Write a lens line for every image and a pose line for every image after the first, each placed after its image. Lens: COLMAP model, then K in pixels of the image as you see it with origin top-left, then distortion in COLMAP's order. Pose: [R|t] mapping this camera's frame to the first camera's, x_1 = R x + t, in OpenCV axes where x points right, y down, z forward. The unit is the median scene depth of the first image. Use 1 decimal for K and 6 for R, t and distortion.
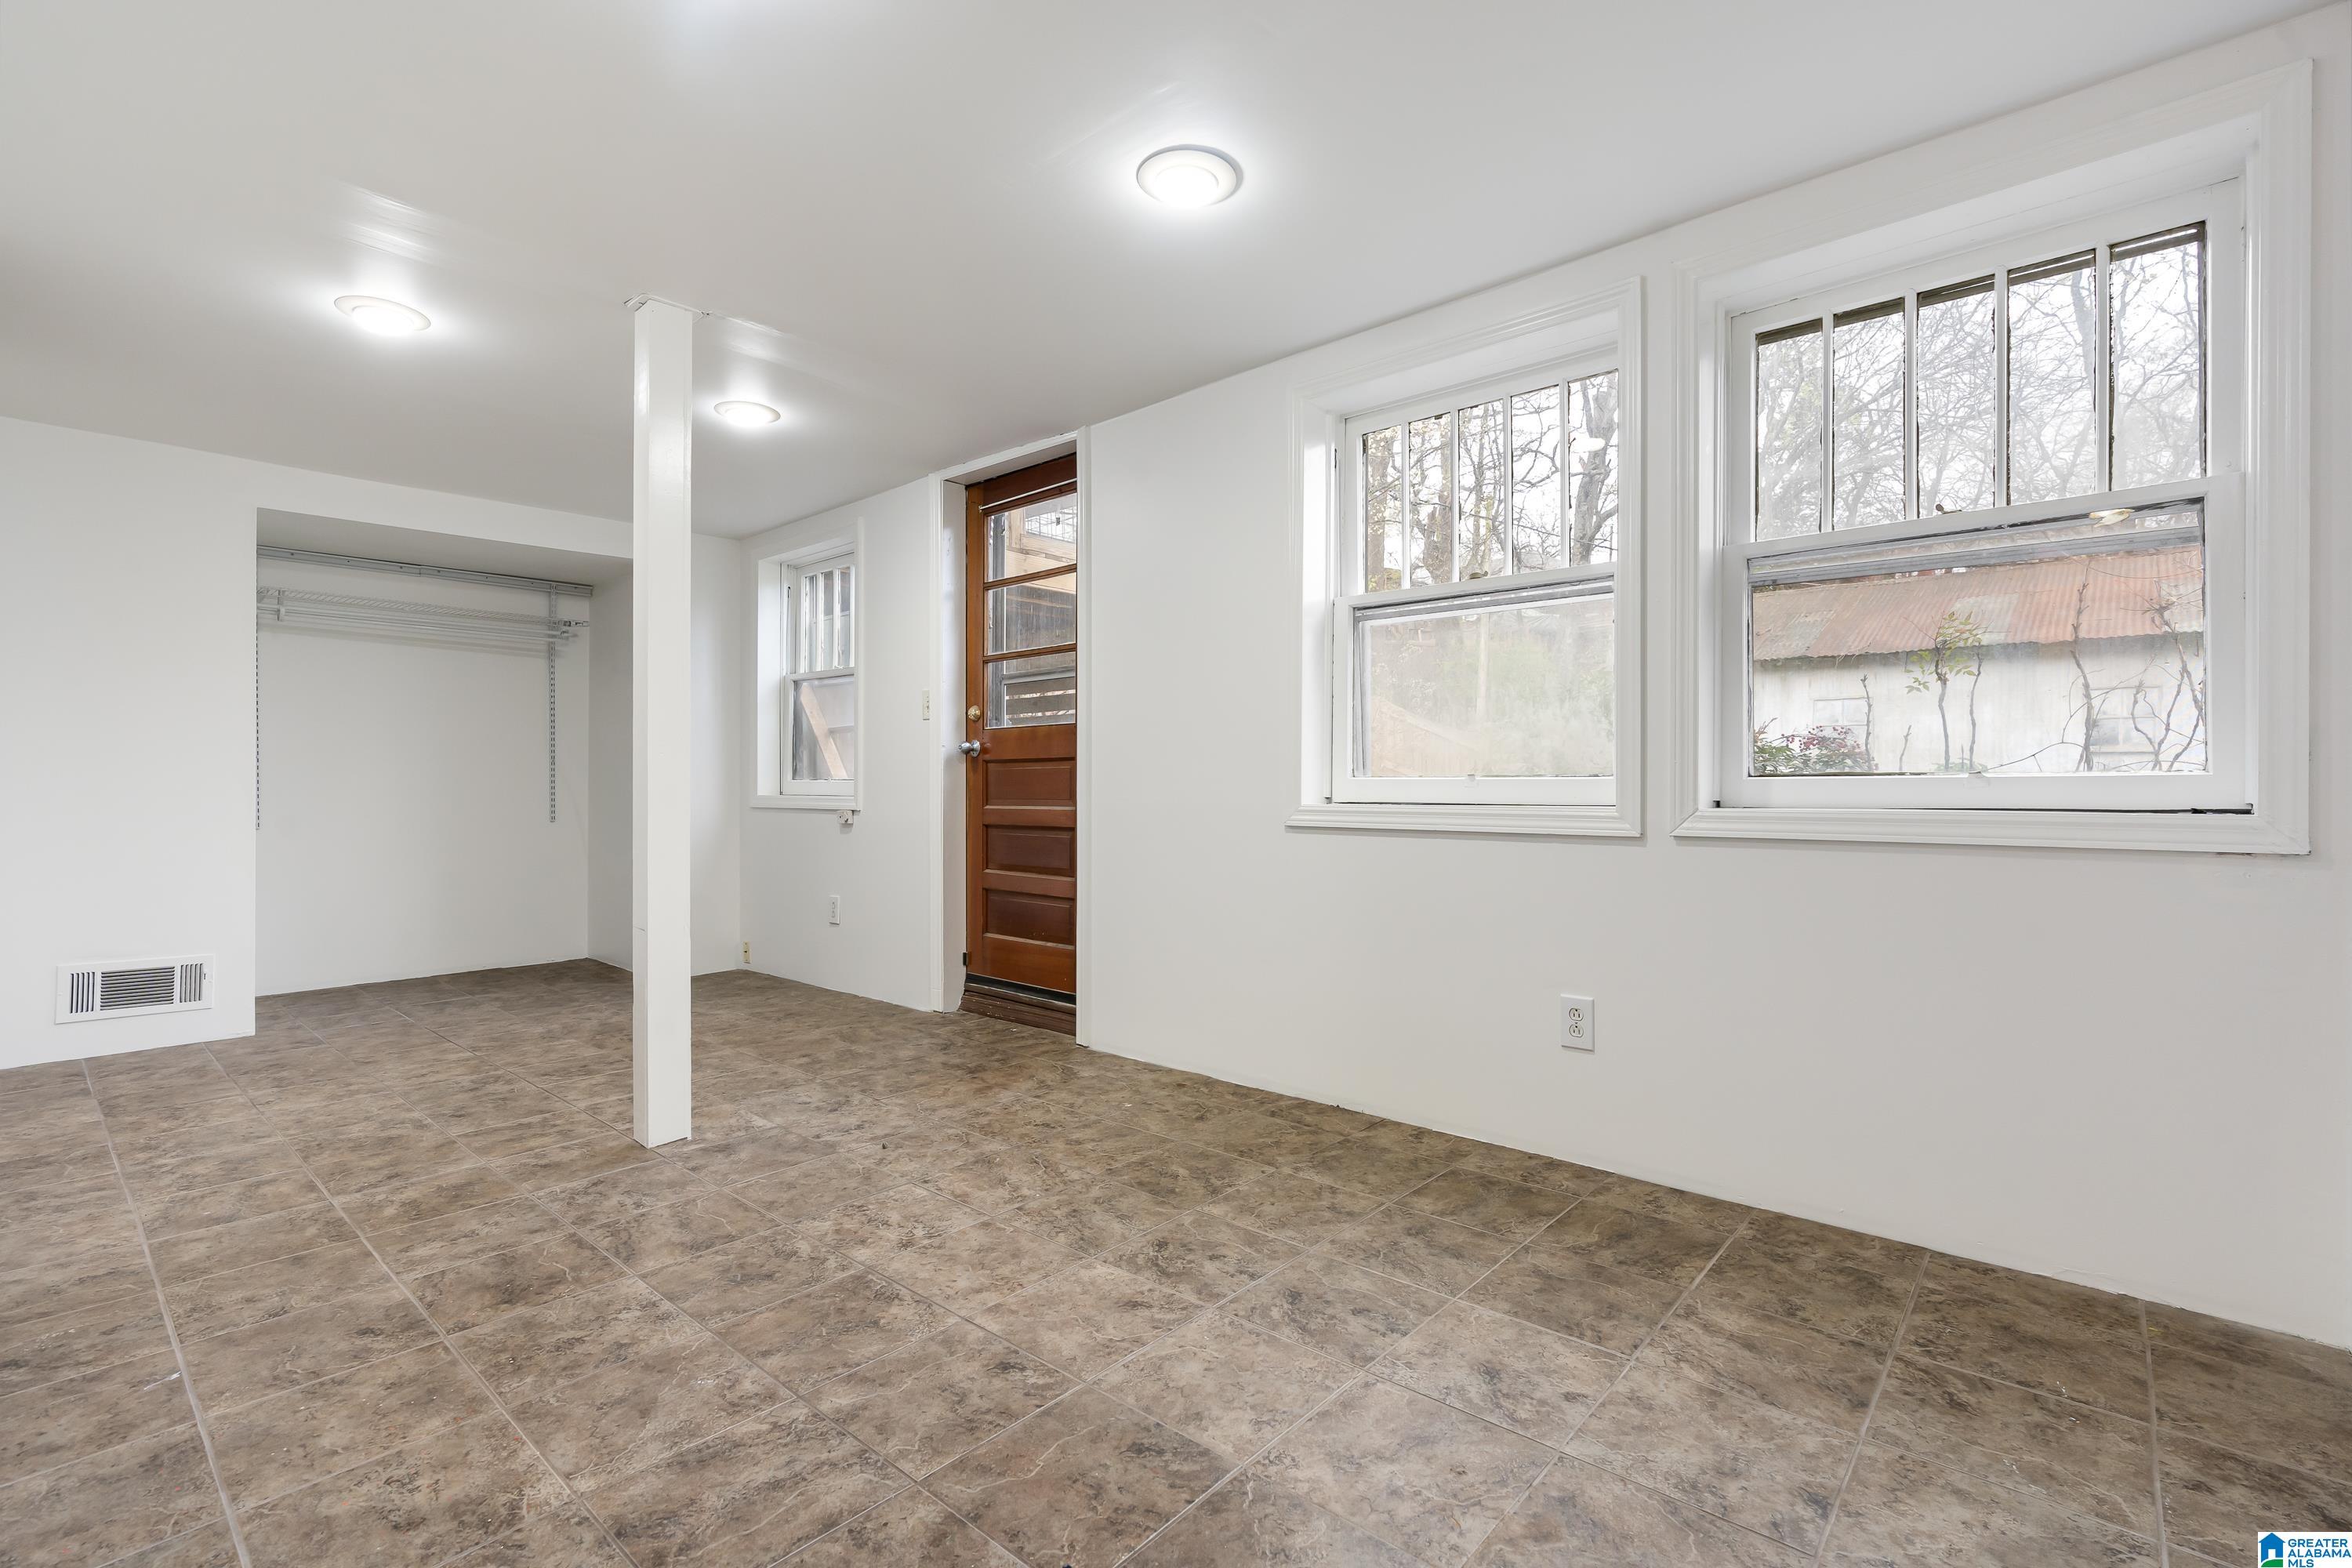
lens RADIAL K [[1078.0, 0, 1173.9], [0, 1078.0, 778.8], [0, 0, 1]] dist [-0.009136, 0.003323]
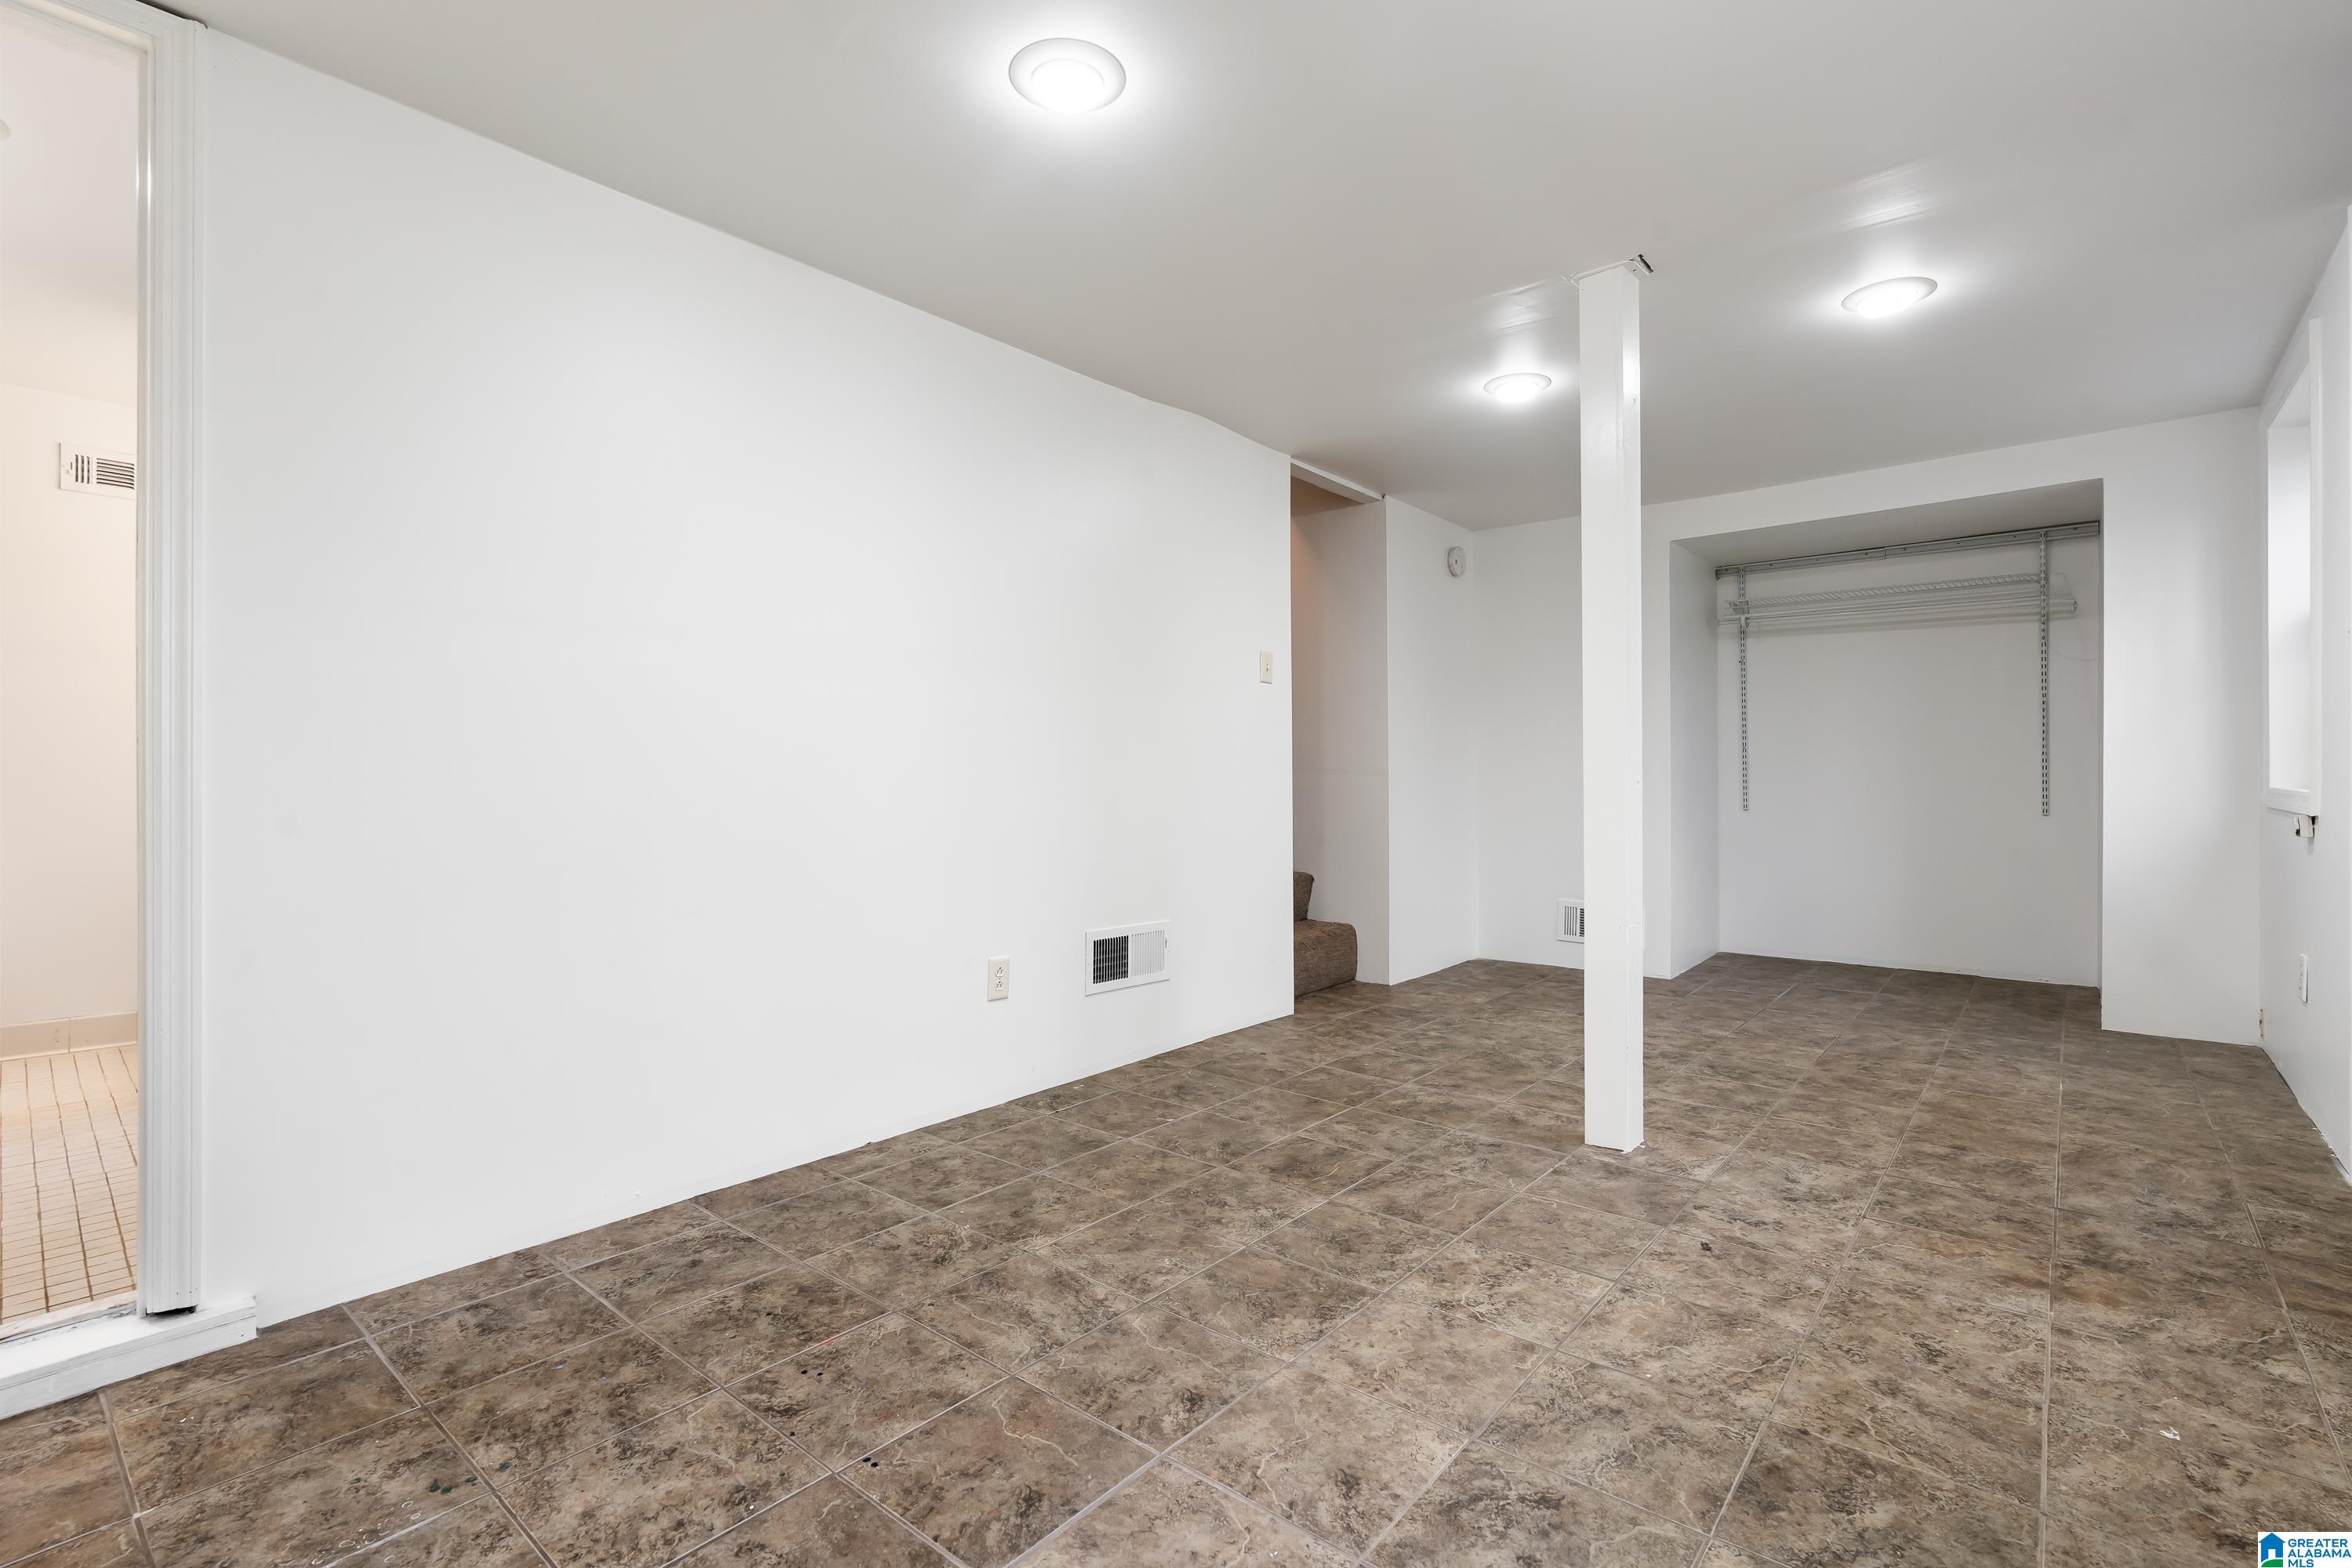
lens RADIAL K [[1078.0, 0, 1172.3], [0, 1078.0, 787.0], [0, 0, 1]] dist [-0.009136, 0.003323]
pose [[0.012783, 0.015278, -0.999802, 0.557779], [0.007754, 0.999852, 0.015377, -0.000897], [0.999888, -0.007949, 0.012663, 0.703847]]
